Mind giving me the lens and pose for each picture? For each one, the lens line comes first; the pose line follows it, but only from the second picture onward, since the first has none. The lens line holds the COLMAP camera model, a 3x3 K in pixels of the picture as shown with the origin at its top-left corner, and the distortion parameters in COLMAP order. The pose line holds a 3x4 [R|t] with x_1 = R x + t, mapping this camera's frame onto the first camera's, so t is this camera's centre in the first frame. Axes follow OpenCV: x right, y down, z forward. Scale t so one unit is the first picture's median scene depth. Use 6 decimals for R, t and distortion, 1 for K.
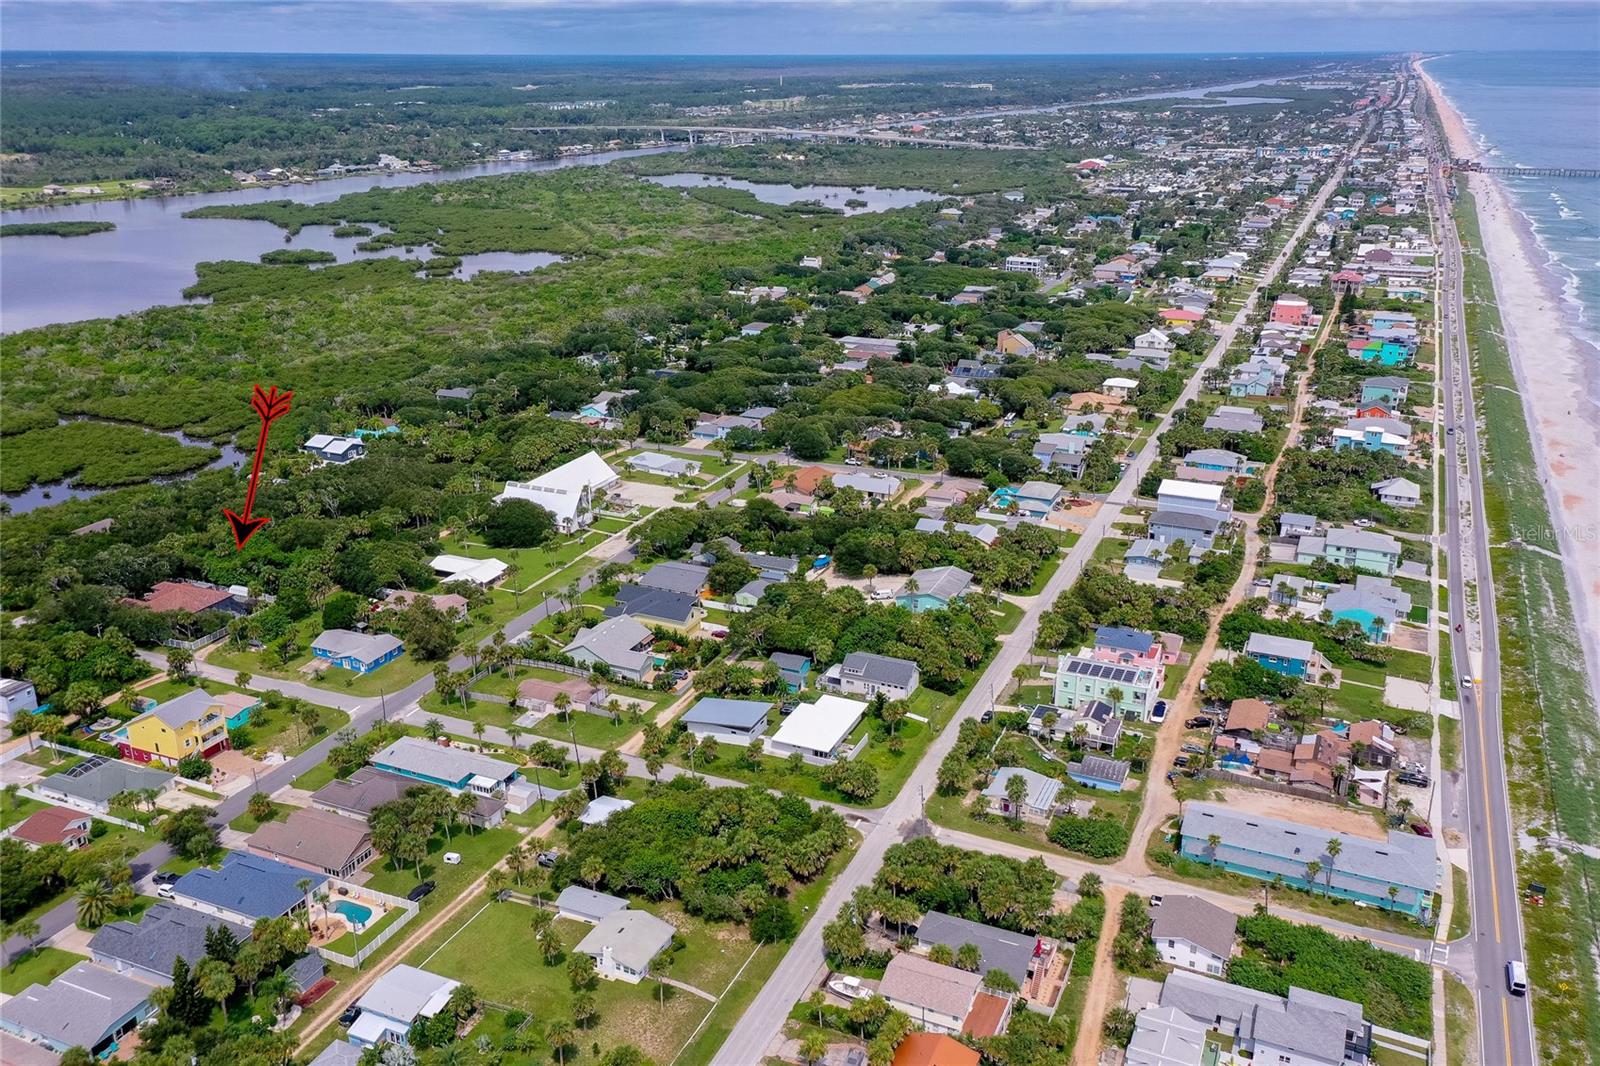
lens RADIAL K [[1272.2, 0, 800.0], [0, 1272.2, 533.0], [0, 0, 1]] dist [0.031303, 0.000728]
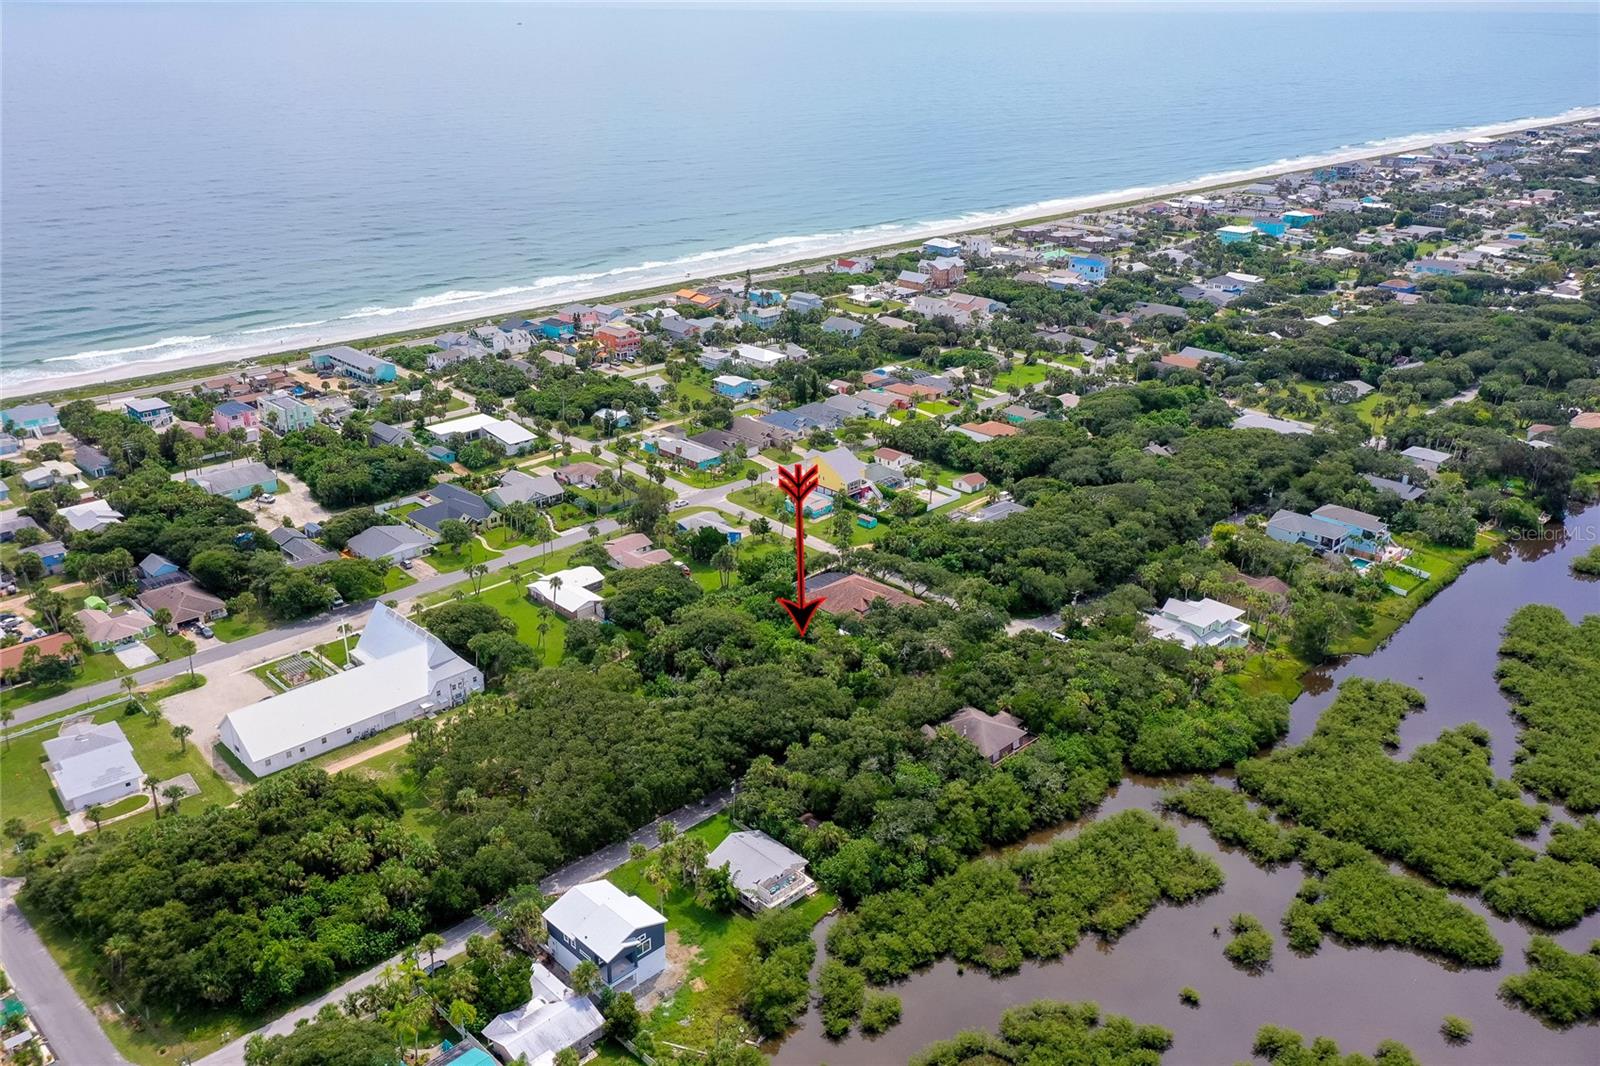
lens RADIAL K [[1272.2, 0, 800.0], [0, 1272.2, 533.0], [0, 0, 1]] dist [0.031303, 0.000728]
pose [[-0.935483, -0.134104, 0.326936, -0.655525], [0.122486, 0.744780, 0.655973, -0.530089], [-0.331464, 0.653697, -0.680303, 1.437558]]
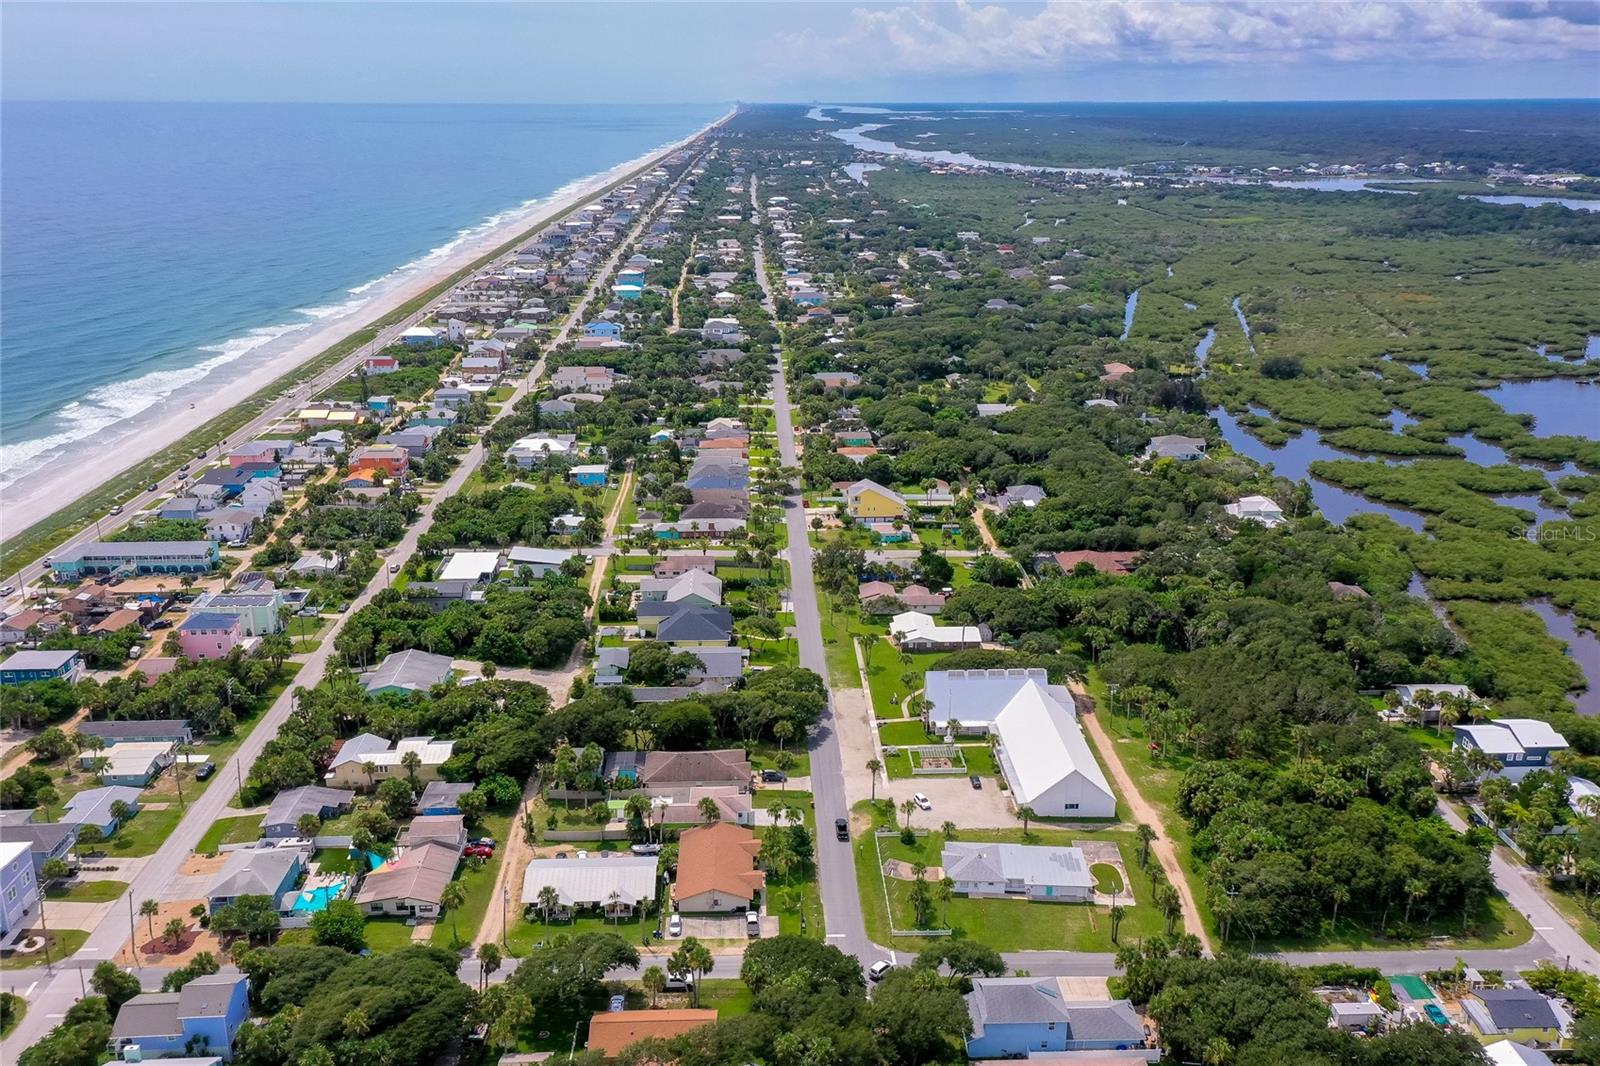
lens RADIAL K [[1272.2, 0, 800.0], [0, 1272.2, 533.0], [0, 0, 1]] dist [0.031303, 0.000728]
pose [[-0.890032, 0.148101, -0.431172, 0.206255], [-0.155907, 0.789866, 0.593131, -0.539068], [0.428412, 0.595128, -0.679916, 1.466562]]
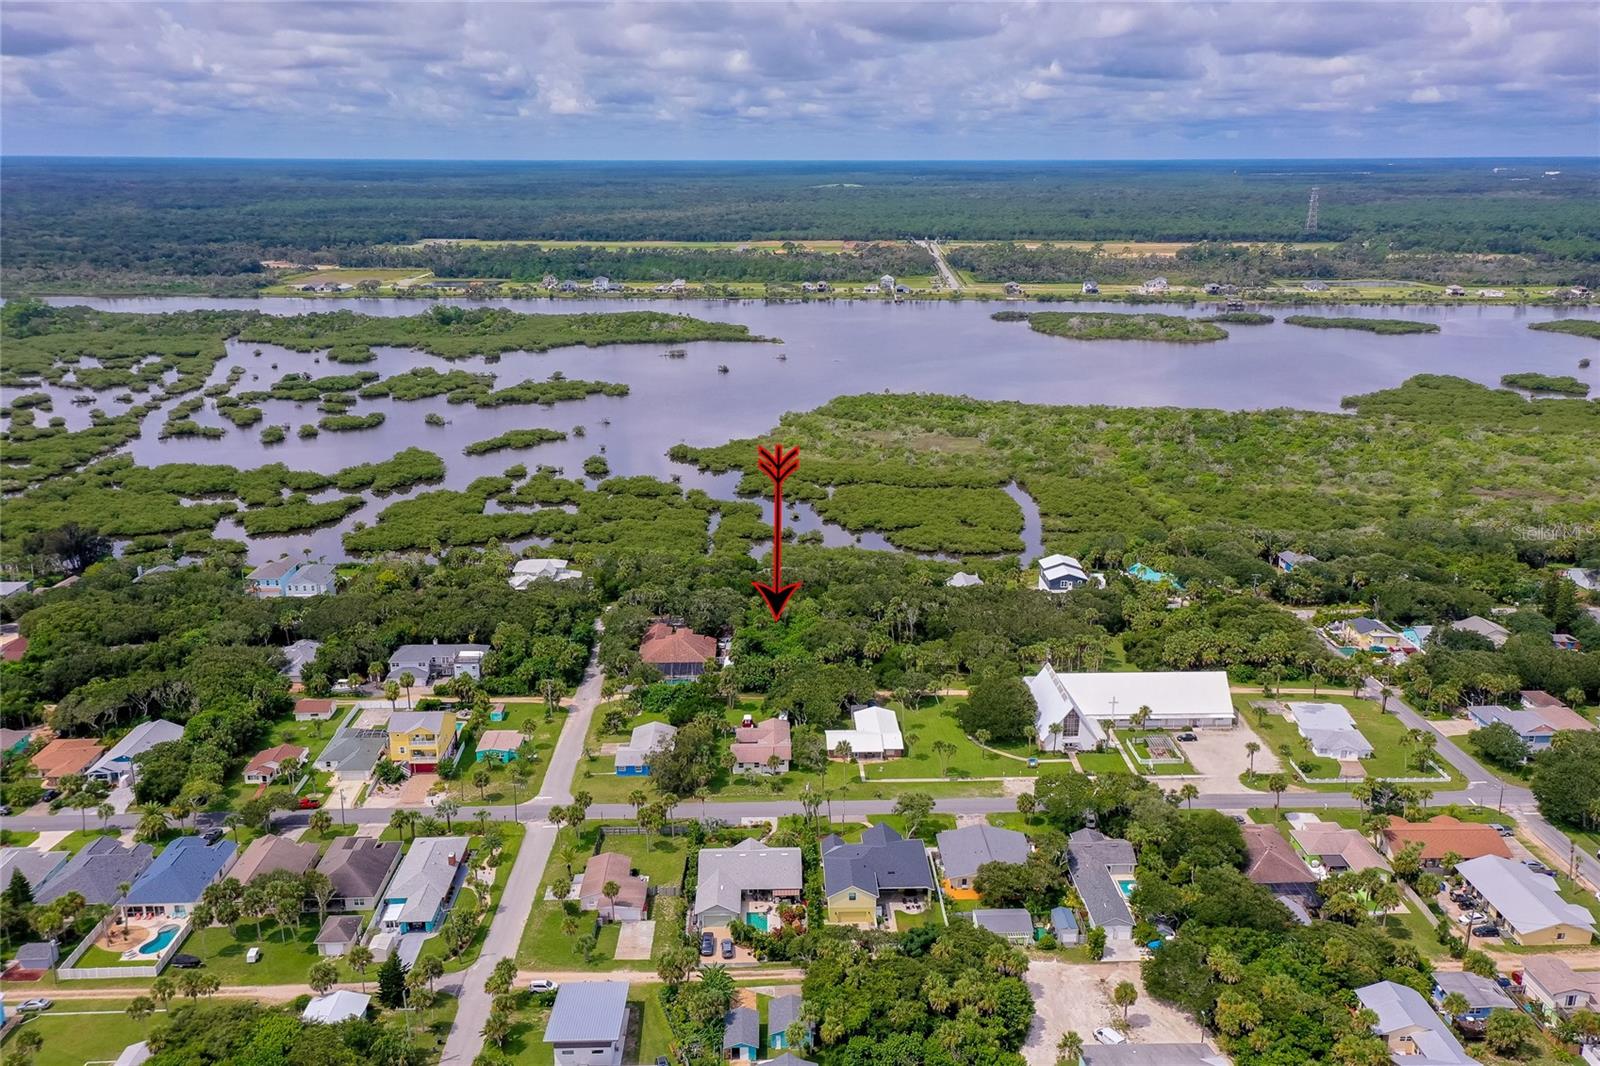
lens RADIAL K [[1272.2, 0, 800.0], [0, 1272.2, 533.0], [0, 0, 1]] dist [0.031303, 0.000728]
pose [[0.441206, 0.253655, -0.860811, 0.391692], [-0.316065, 0.941682, 0.115488, -0.169147], [0.839905, 0.221118, 0.495648, 0.476819]]
